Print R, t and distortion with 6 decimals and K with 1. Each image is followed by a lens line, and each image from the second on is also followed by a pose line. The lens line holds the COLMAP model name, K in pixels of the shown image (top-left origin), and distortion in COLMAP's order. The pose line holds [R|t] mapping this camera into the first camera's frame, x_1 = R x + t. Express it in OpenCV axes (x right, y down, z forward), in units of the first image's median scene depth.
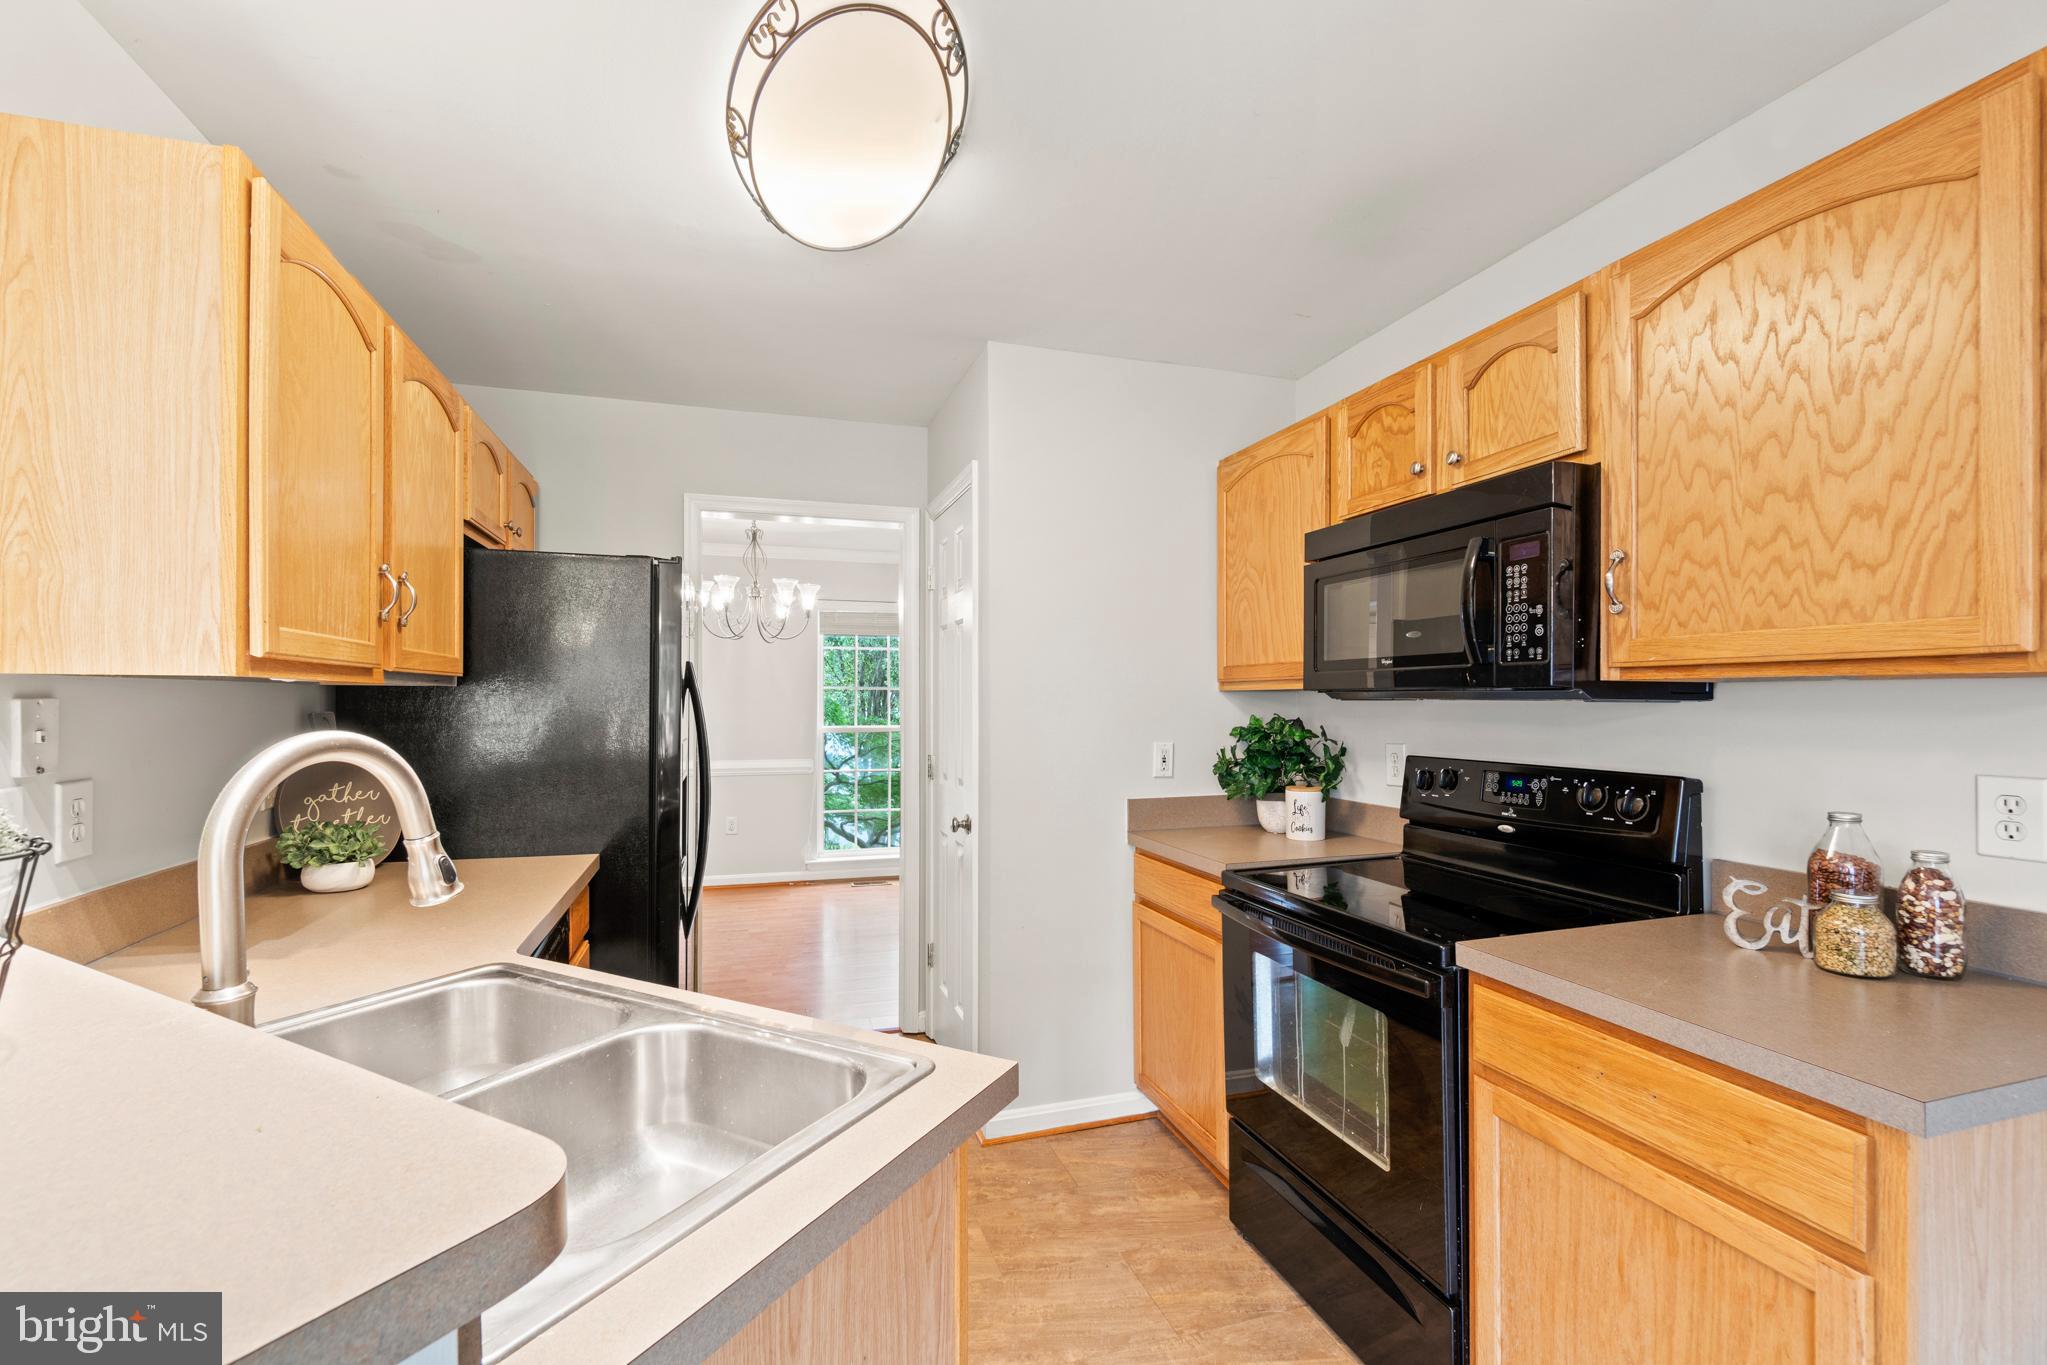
lens RADIAL K [[882.2, 0, 1025.3], [0, 882.2, 697.8], [0, 0, 1]] dist [-0.005500, 0.000483]
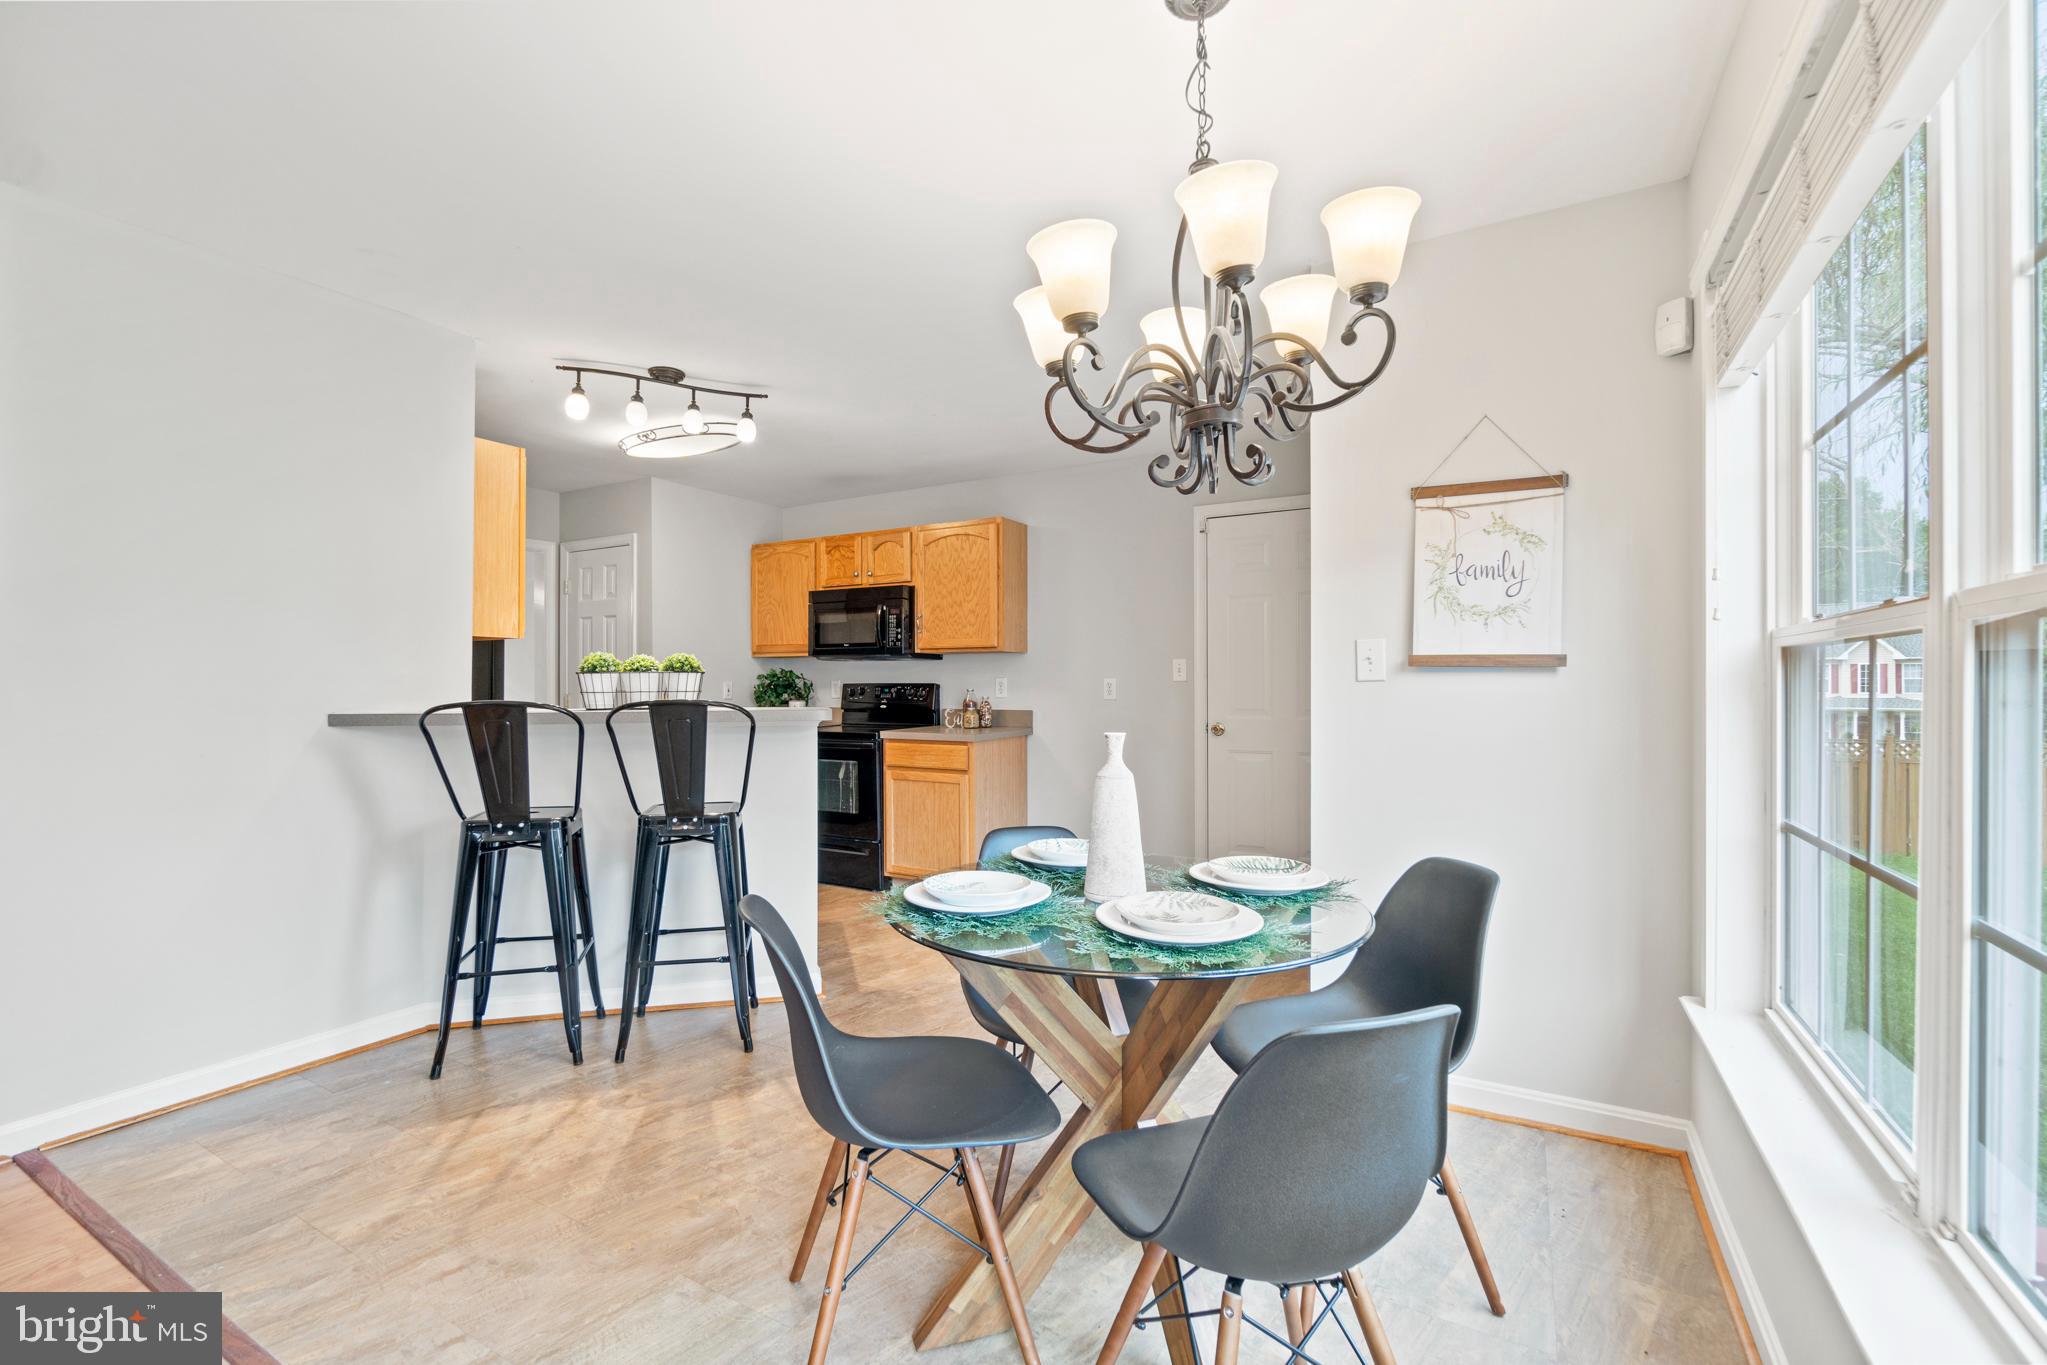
lens RADIAL K [[882.2, 0, 1008.2], [0, 882.2, 683.4], [0, 0, 1]] dist [-0.005500, 0.000483]
pose [[0.743524, 0.001457, 0.668708, -1.140232], [-0.001476, 0.999999, -0.000538, 0.085567], [-0.668708, -0.000587, 0.743525, -1.485401]]
